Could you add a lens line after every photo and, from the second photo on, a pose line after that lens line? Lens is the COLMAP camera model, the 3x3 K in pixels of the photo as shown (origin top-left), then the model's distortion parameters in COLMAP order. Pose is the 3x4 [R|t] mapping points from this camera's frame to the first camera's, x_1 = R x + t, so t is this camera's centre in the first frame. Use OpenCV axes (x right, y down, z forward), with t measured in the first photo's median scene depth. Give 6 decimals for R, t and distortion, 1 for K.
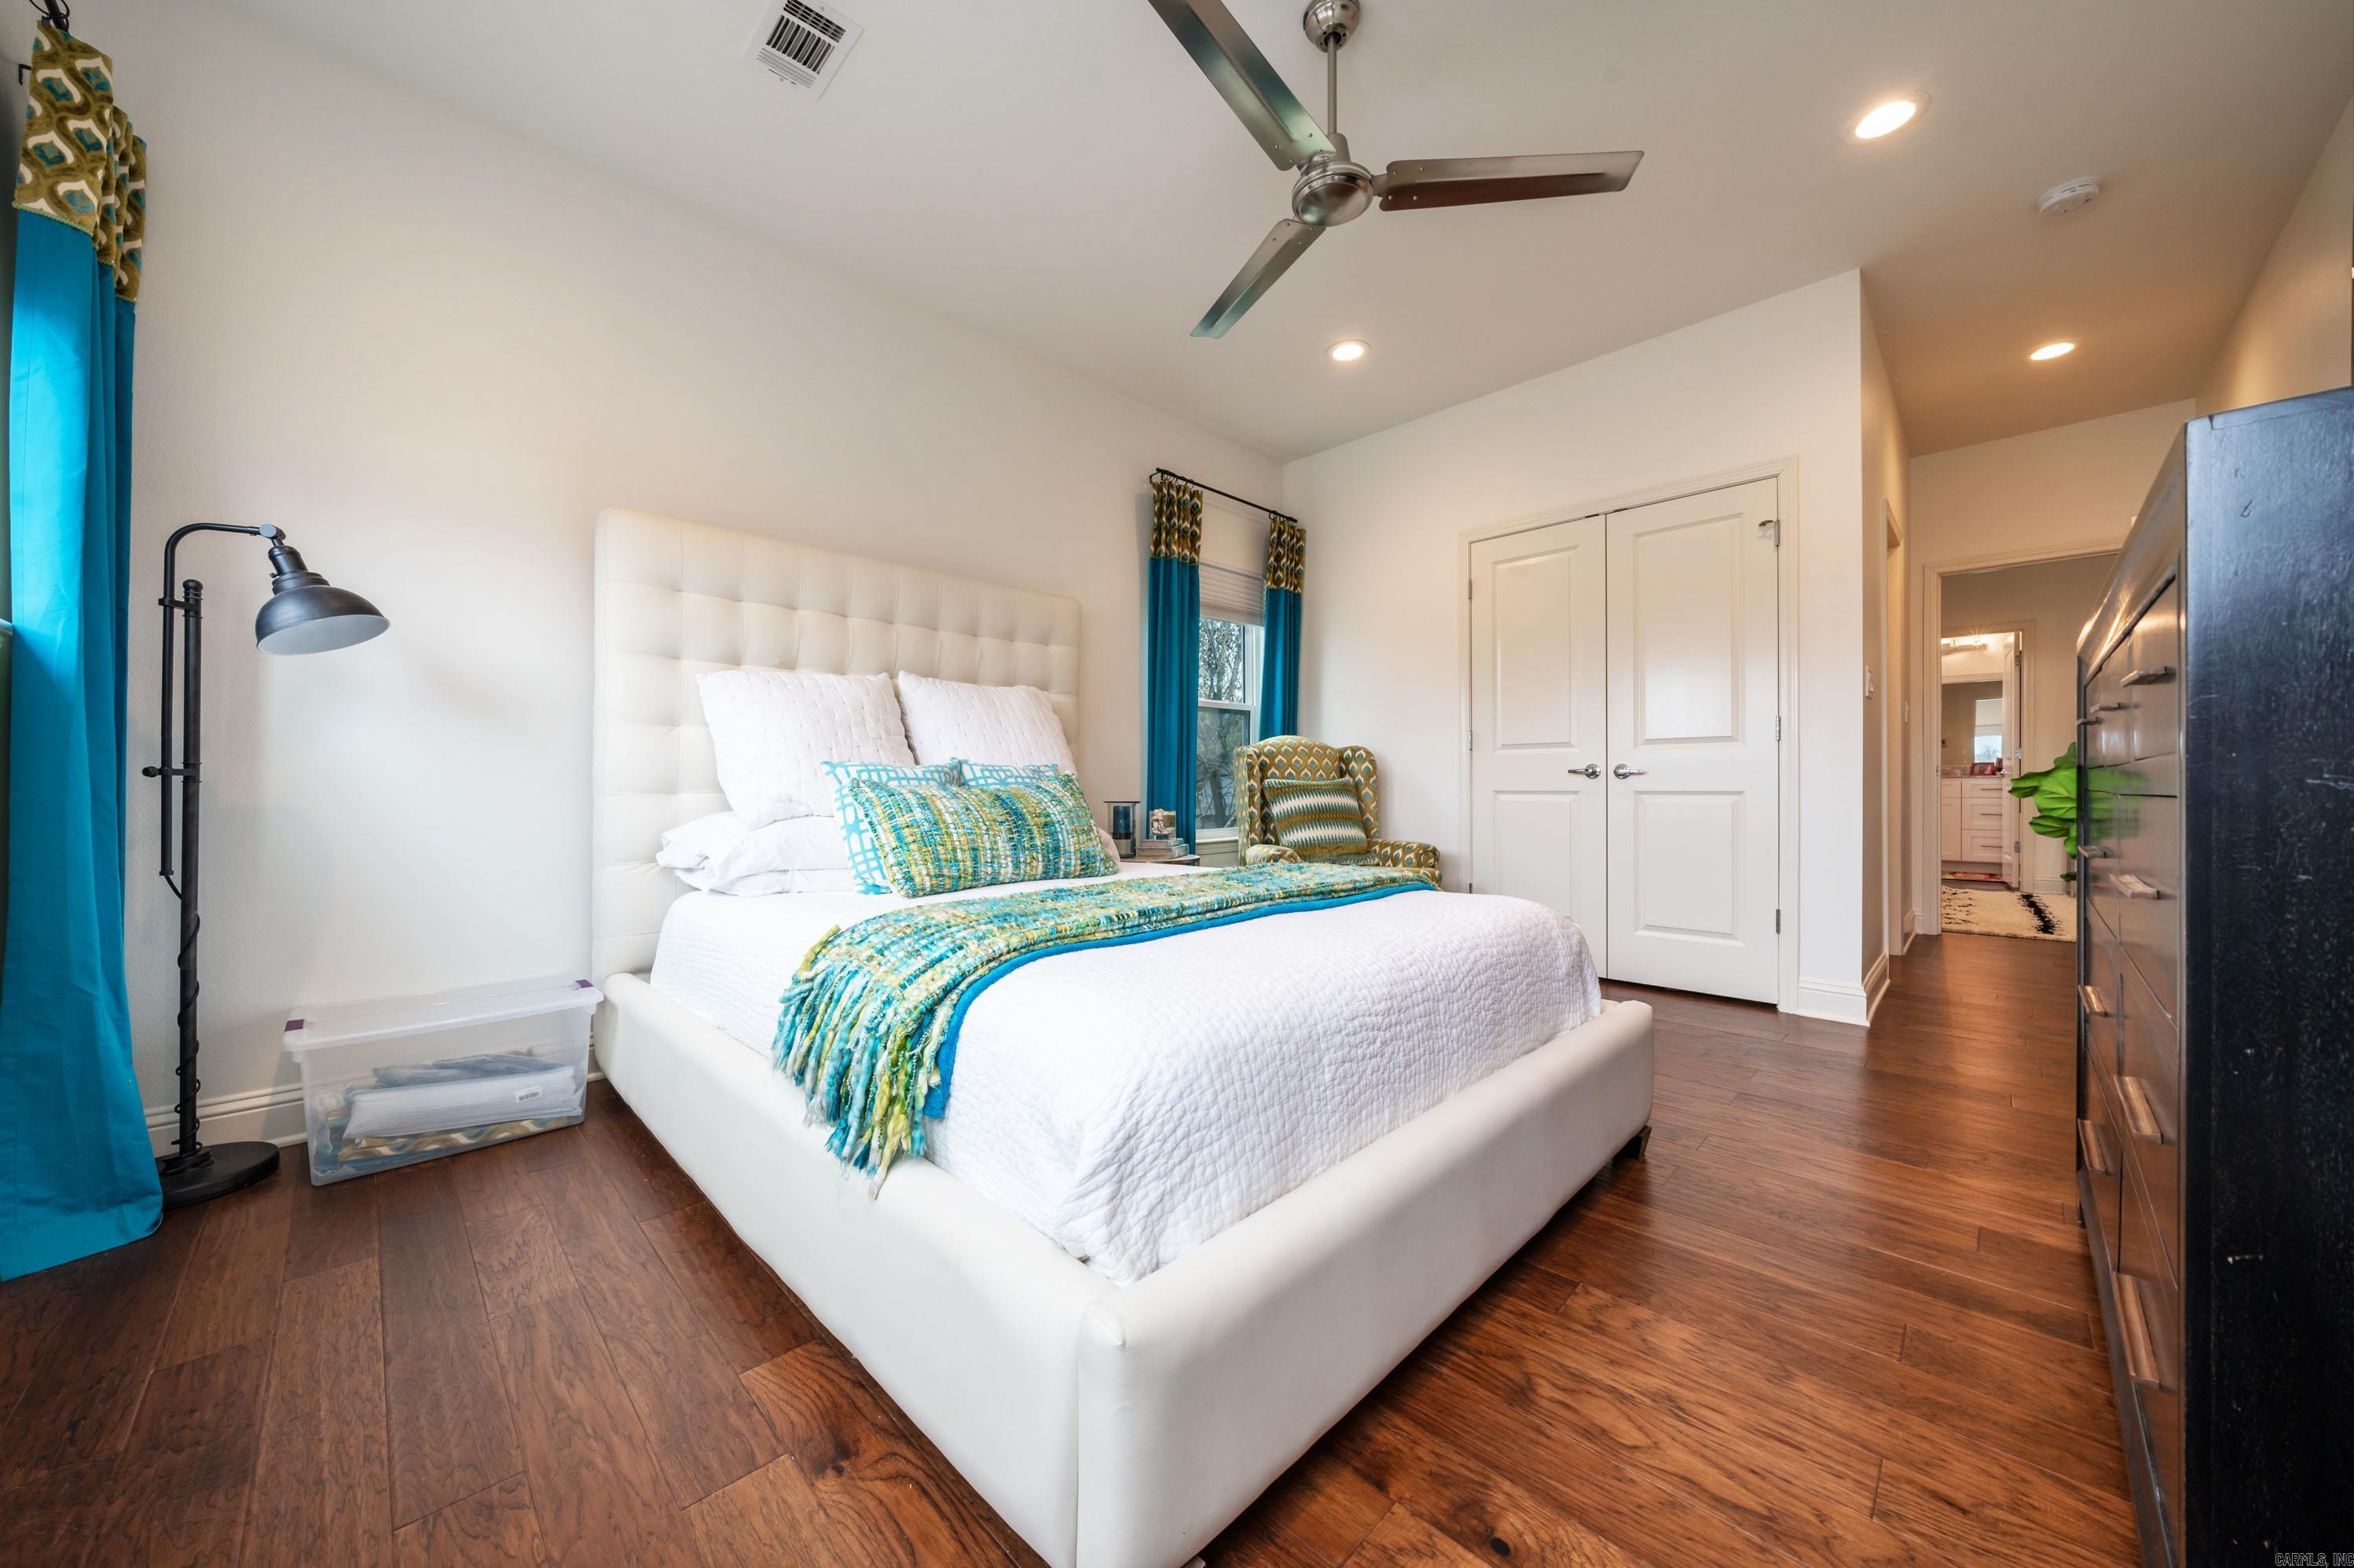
lens RADIAL K [[832.2, 0, 1169.7], [0, 832.2, 783.9], [0, 0, 1]] dist [-0.008941, 0.000599]
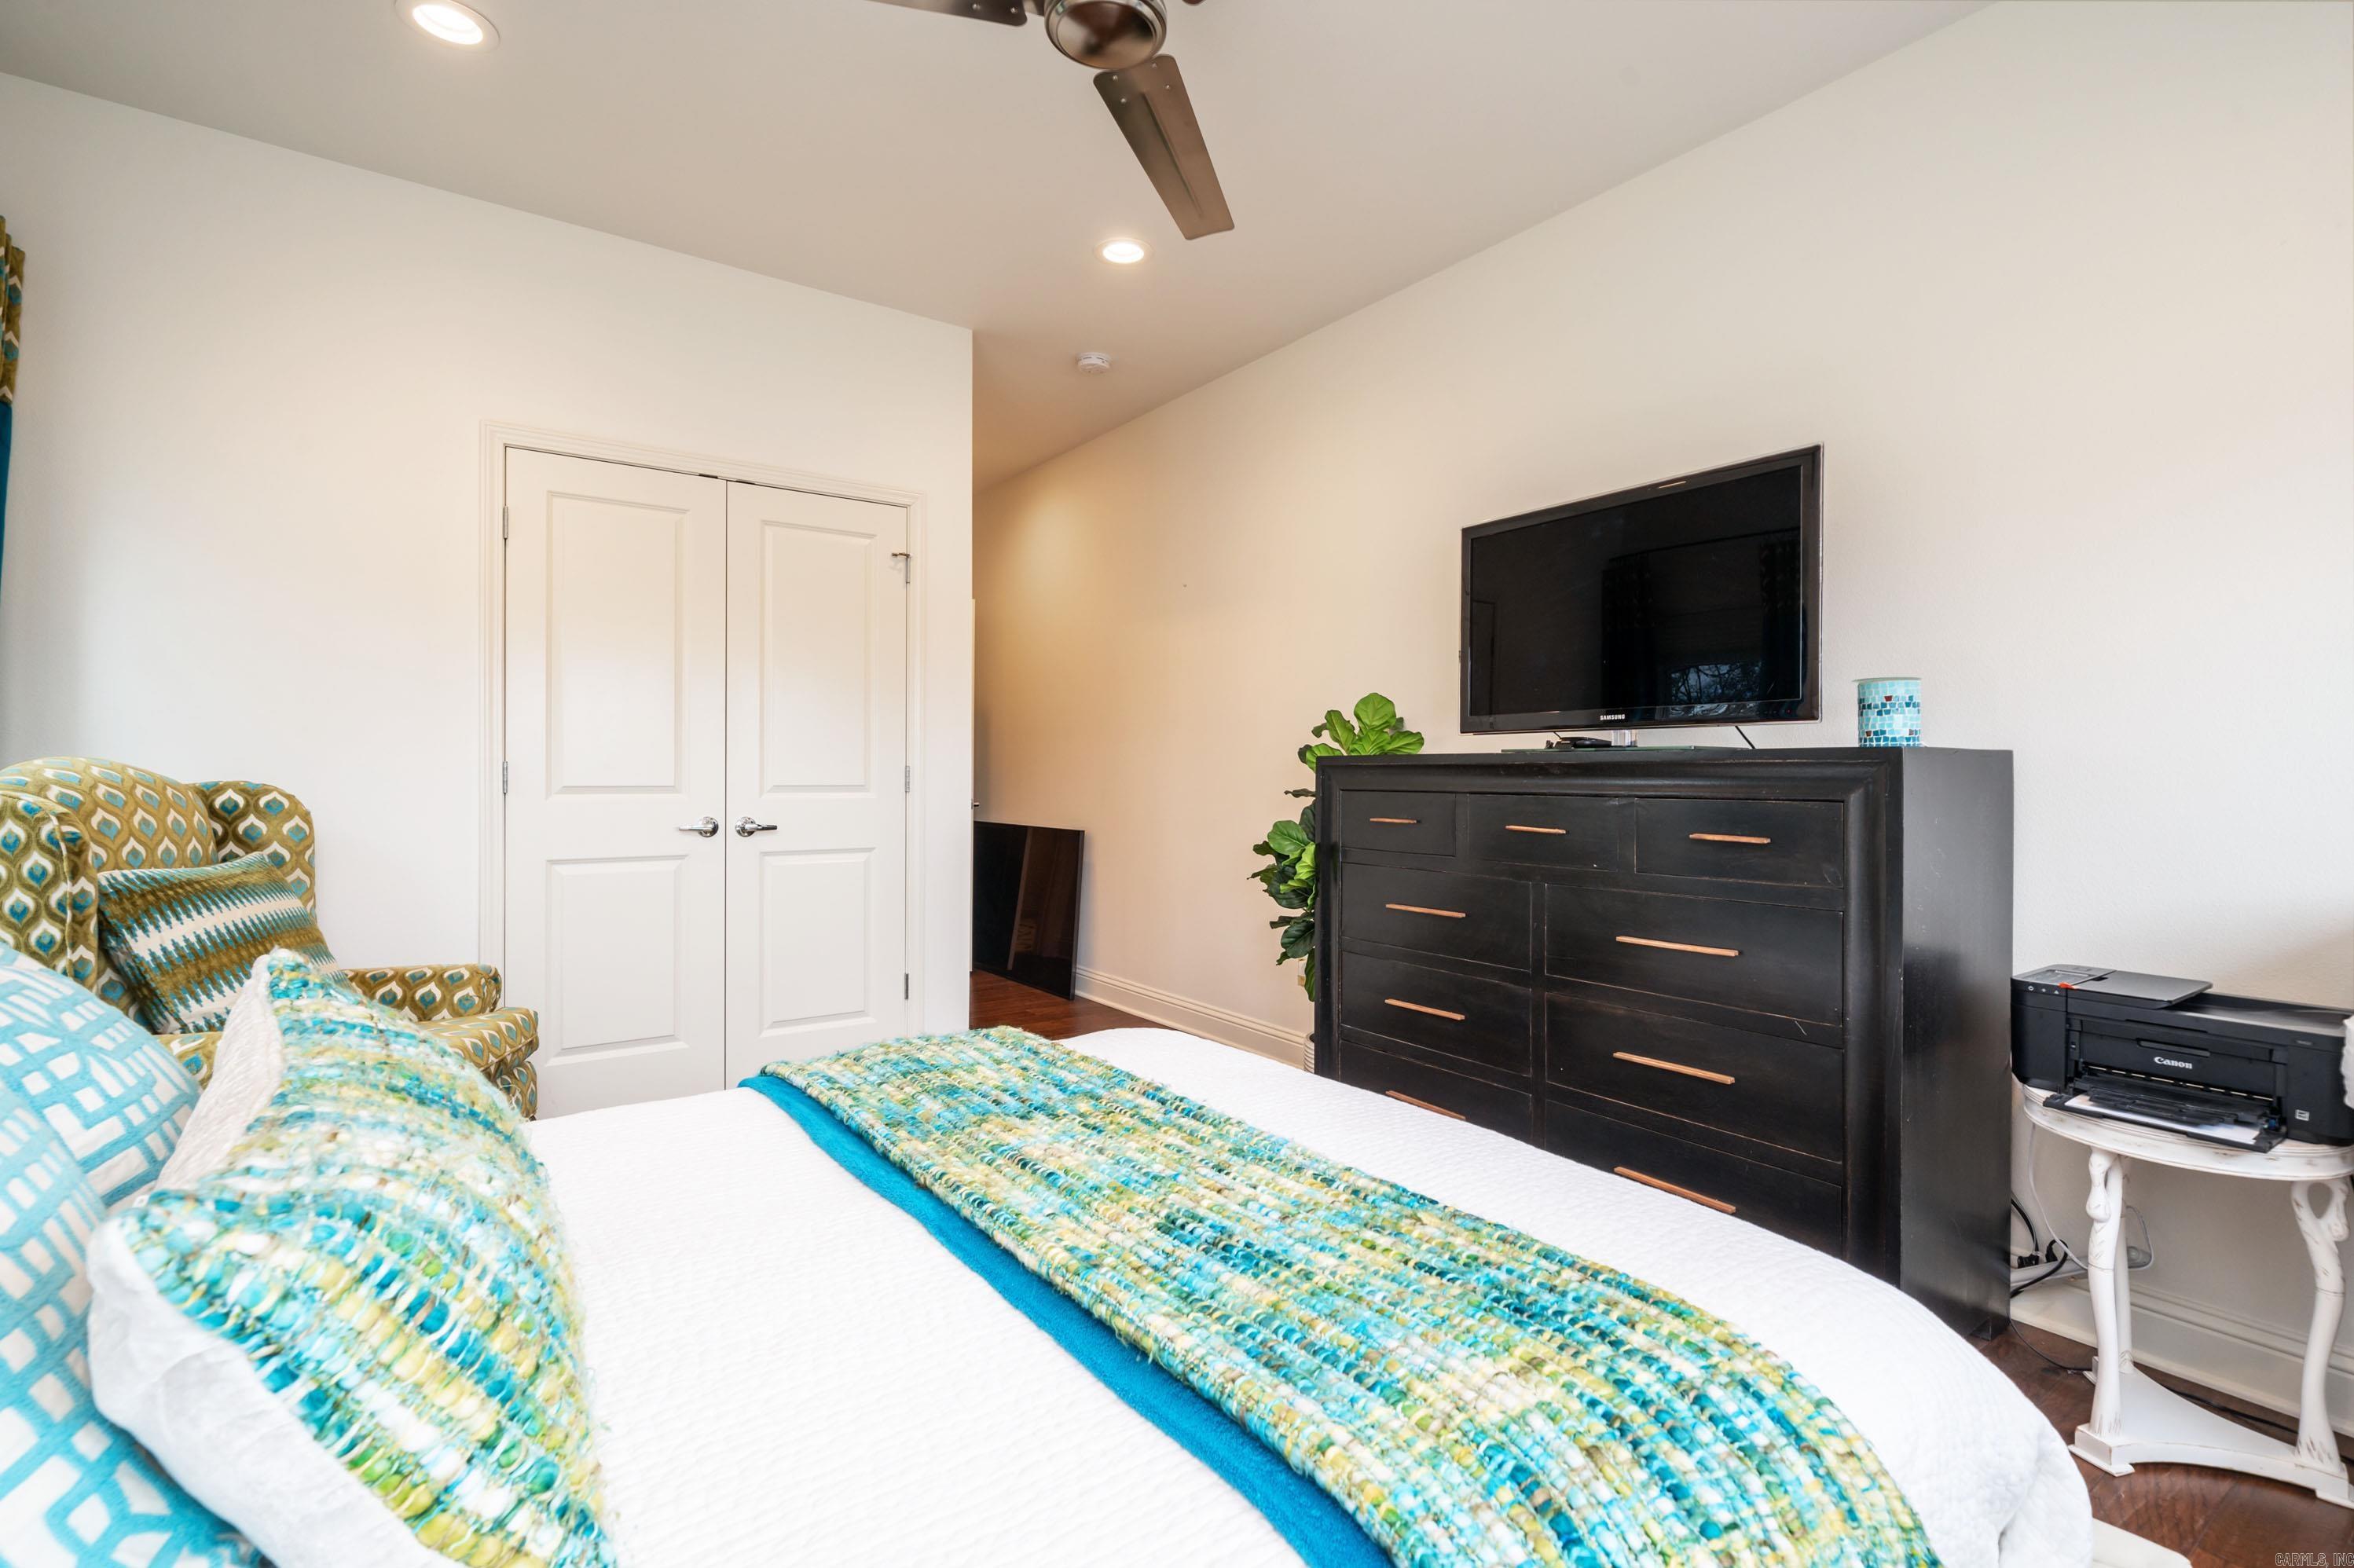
lens RADIAL K [[1062.1, 0, 1169.6], [0, 1062.1, 787.5], [0, 0, 1]] dist [0.002393, -0.000117]
pose [[0.167986, -0.007919, 0.985758, -0.308813], [-0.006787, 0.999935, 0.009189, -0.055655], [-0.985766, -0.008234, 0.167921, 0.403867]]
